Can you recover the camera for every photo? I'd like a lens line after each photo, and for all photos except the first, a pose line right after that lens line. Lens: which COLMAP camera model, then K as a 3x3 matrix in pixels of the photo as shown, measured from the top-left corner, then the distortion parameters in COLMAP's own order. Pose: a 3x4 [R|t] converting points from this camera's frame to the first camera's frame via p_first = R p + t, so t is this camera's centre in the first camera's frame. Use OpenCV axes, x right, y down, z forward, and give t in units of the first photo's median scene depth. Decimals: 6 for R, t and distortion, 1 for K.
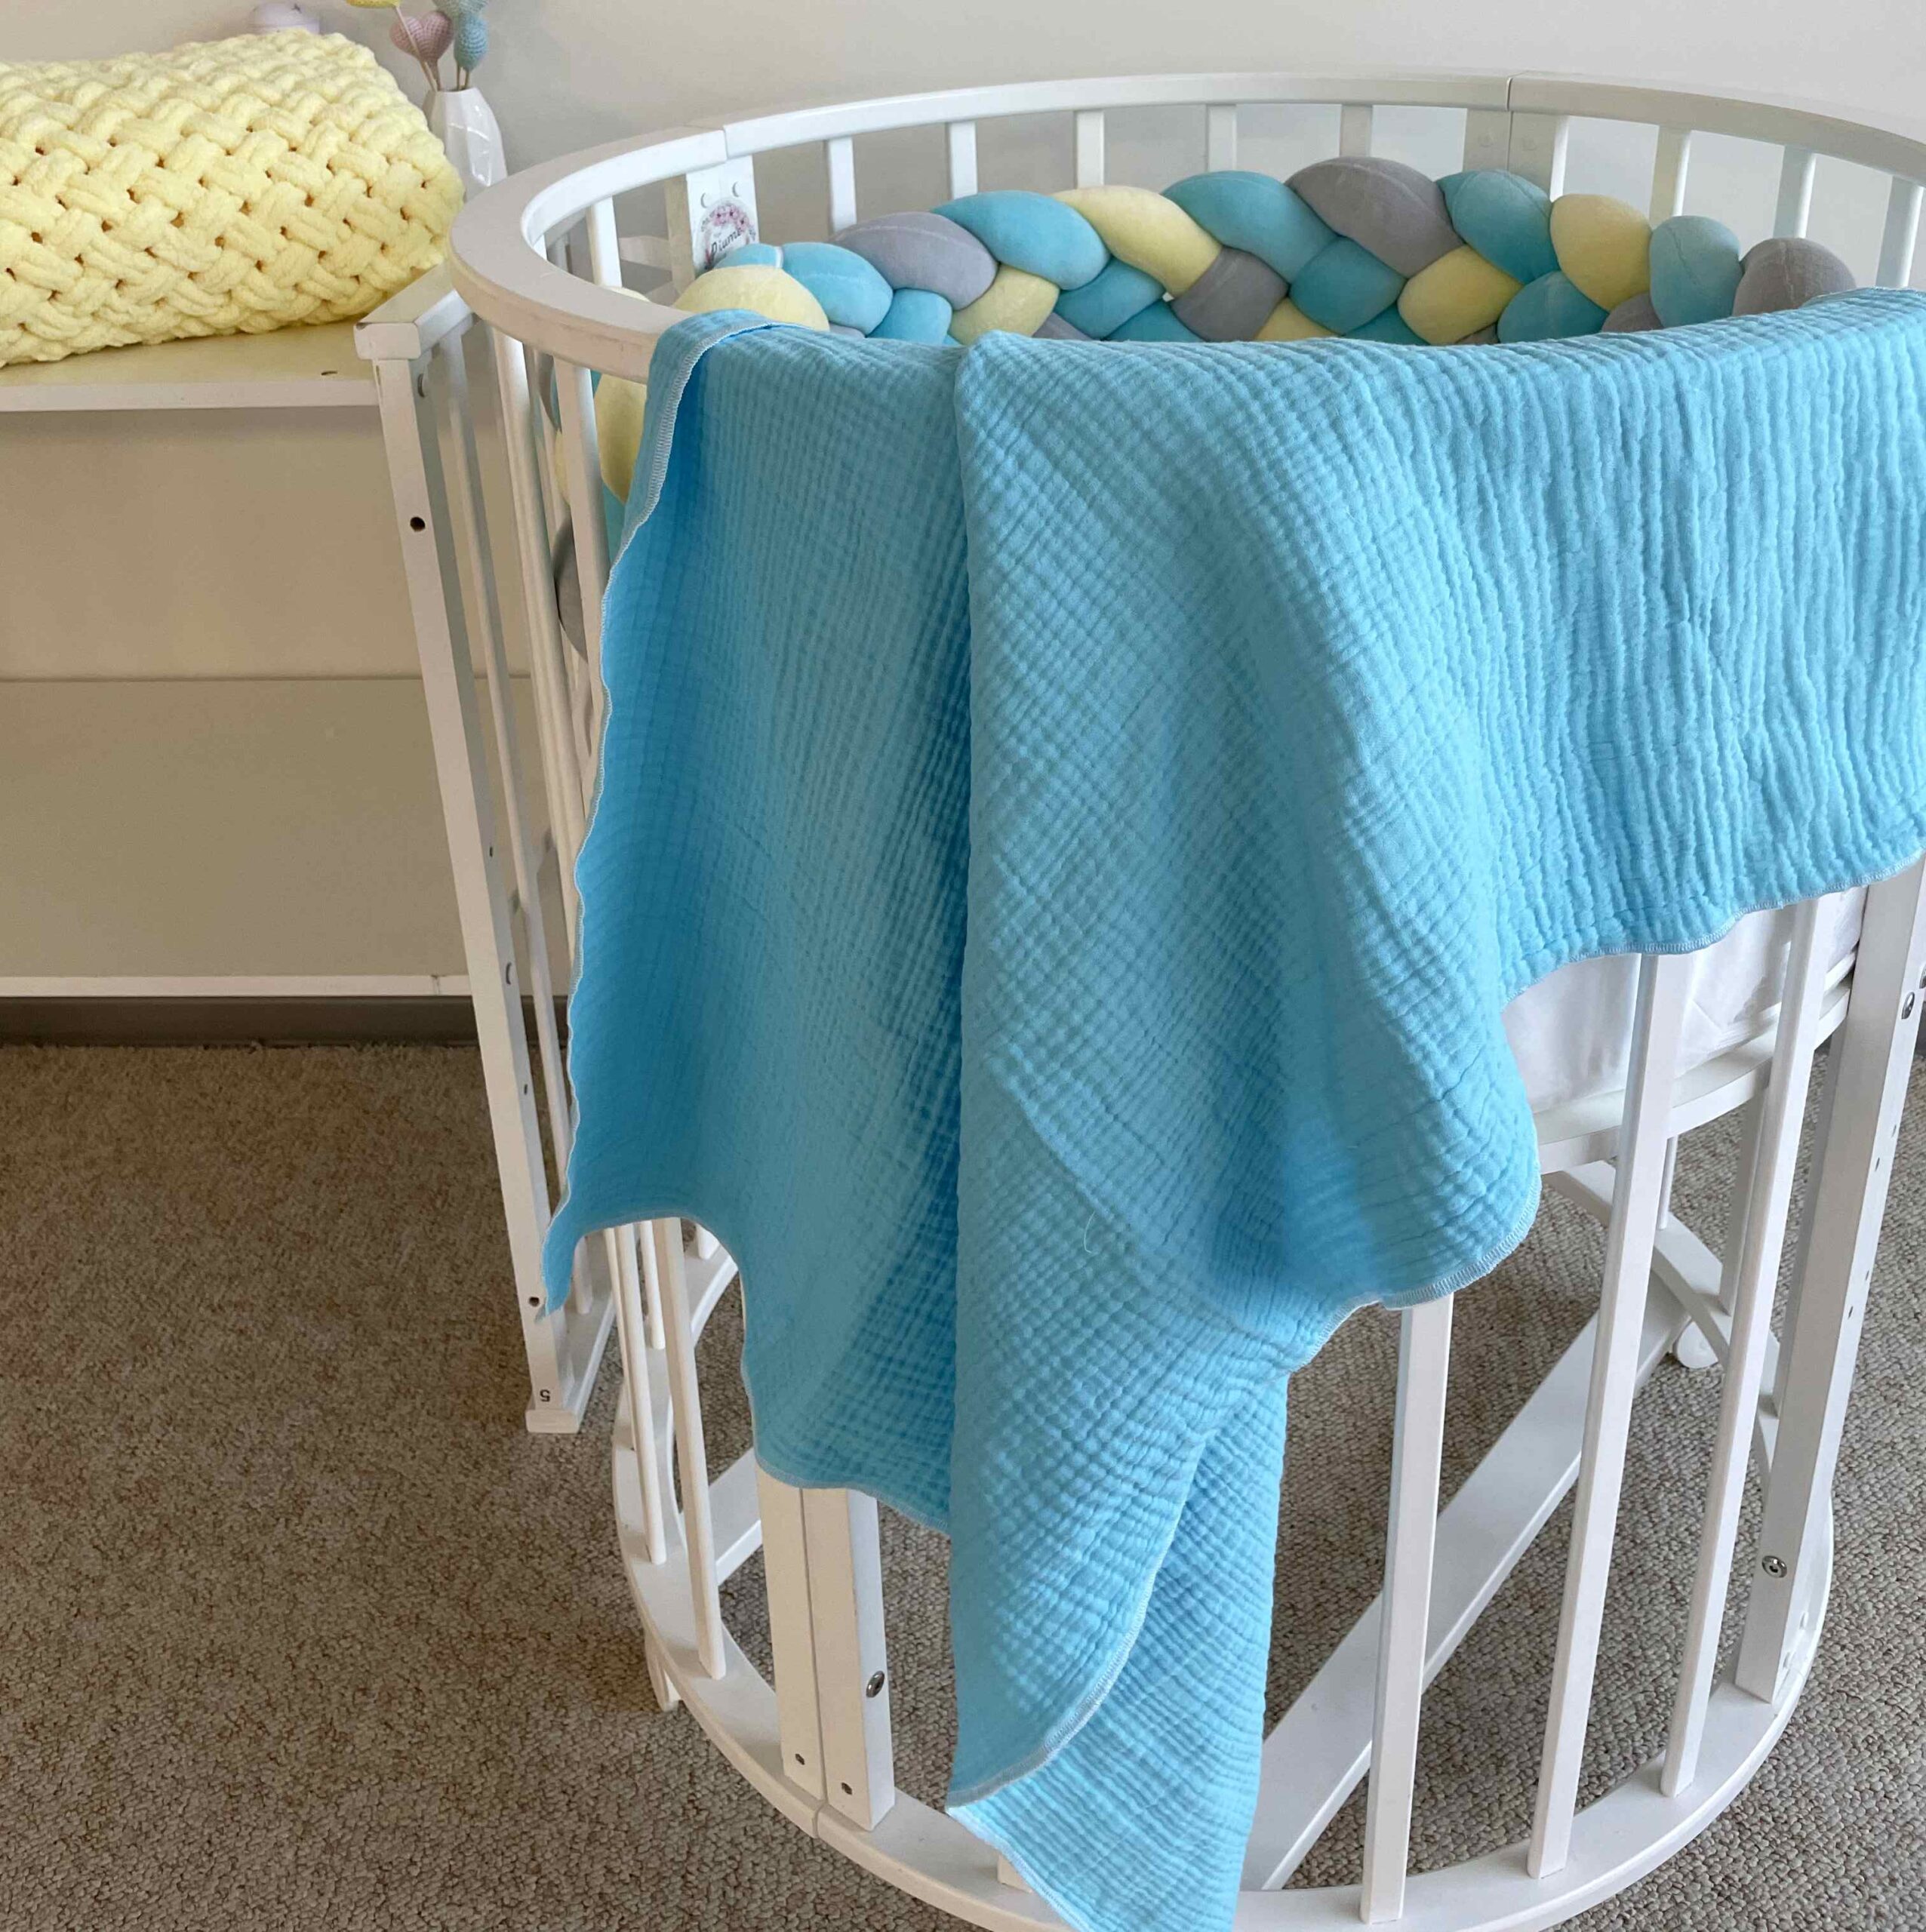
lens RADIAL K [[1995.2, 0, 958.4], [0, 1995.2, 653.7], [0, 0, 1]] dist [0.102429, -0.162452]
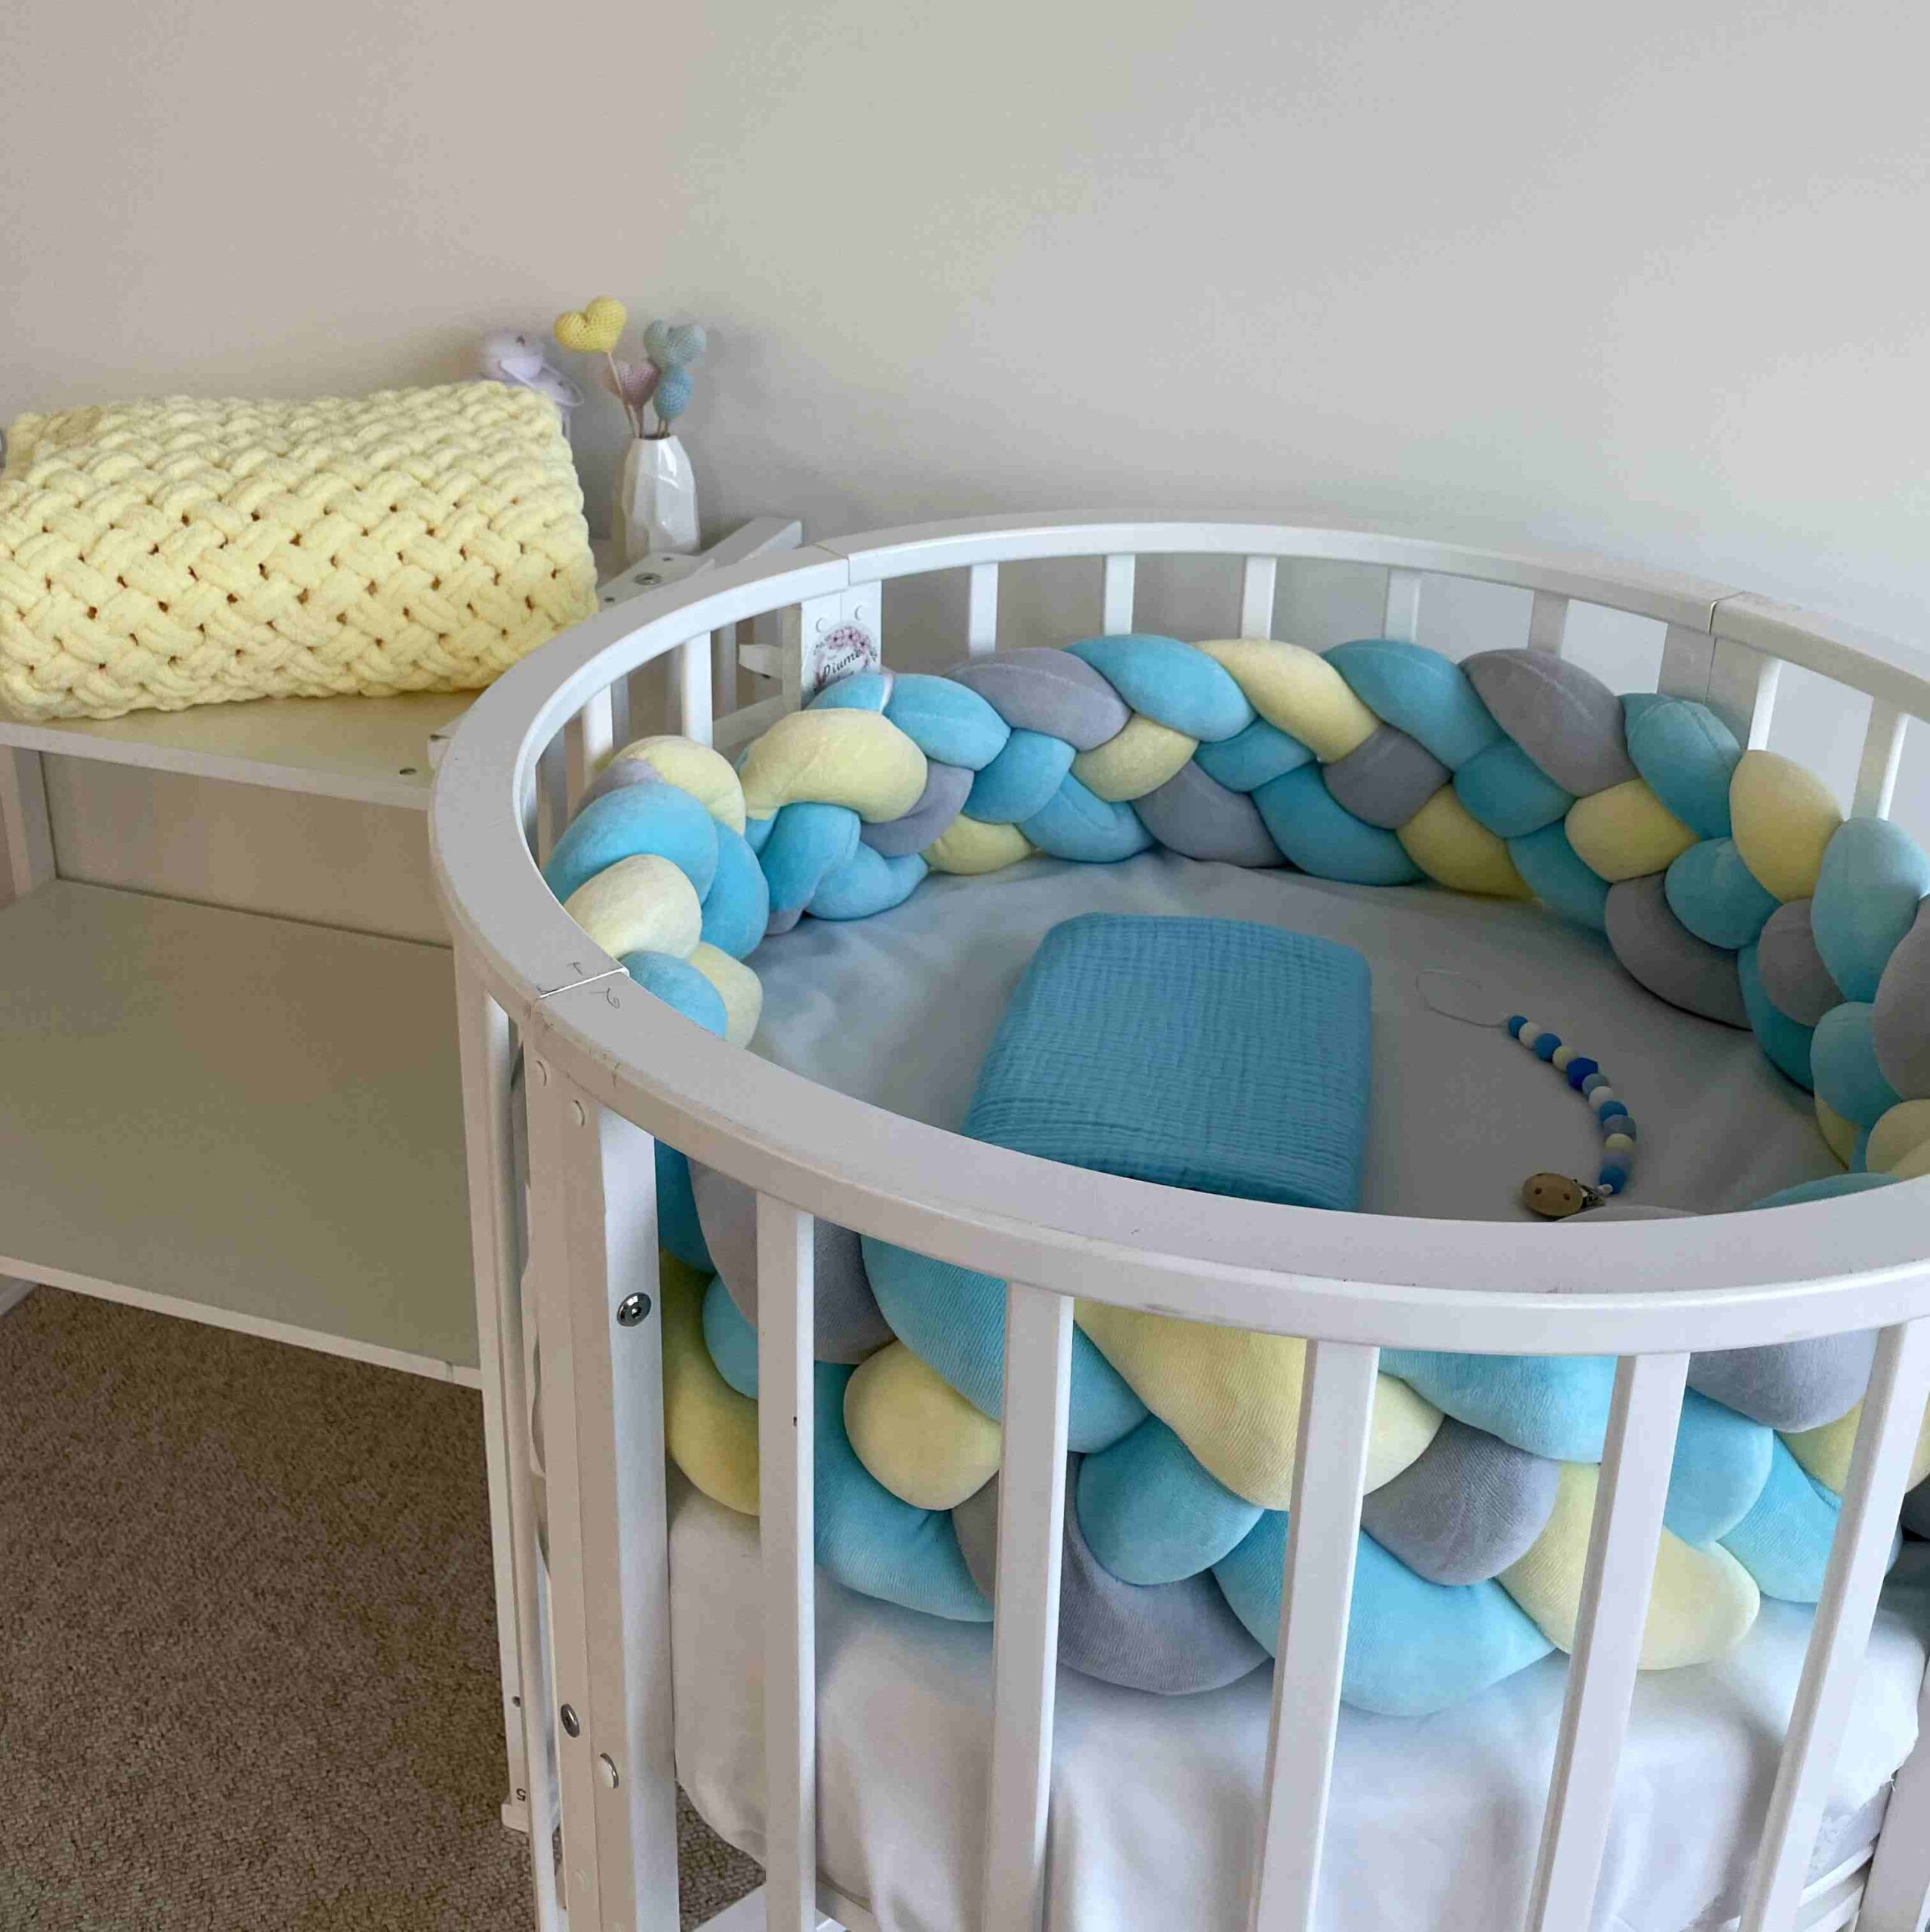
lens RADIAL K [[1994.9, 0, 960.4], [0, 1994.9, 653.7], [0, 0, 1]] dist [0.102429, -0.162452]
pose [[0.971583, 0.135029, -0.194406, 0.127183], [-0.146268, 0.988239, -0.044599, -0.176526], [0.186098, 0.071767, 0.979907, 0.066487]]
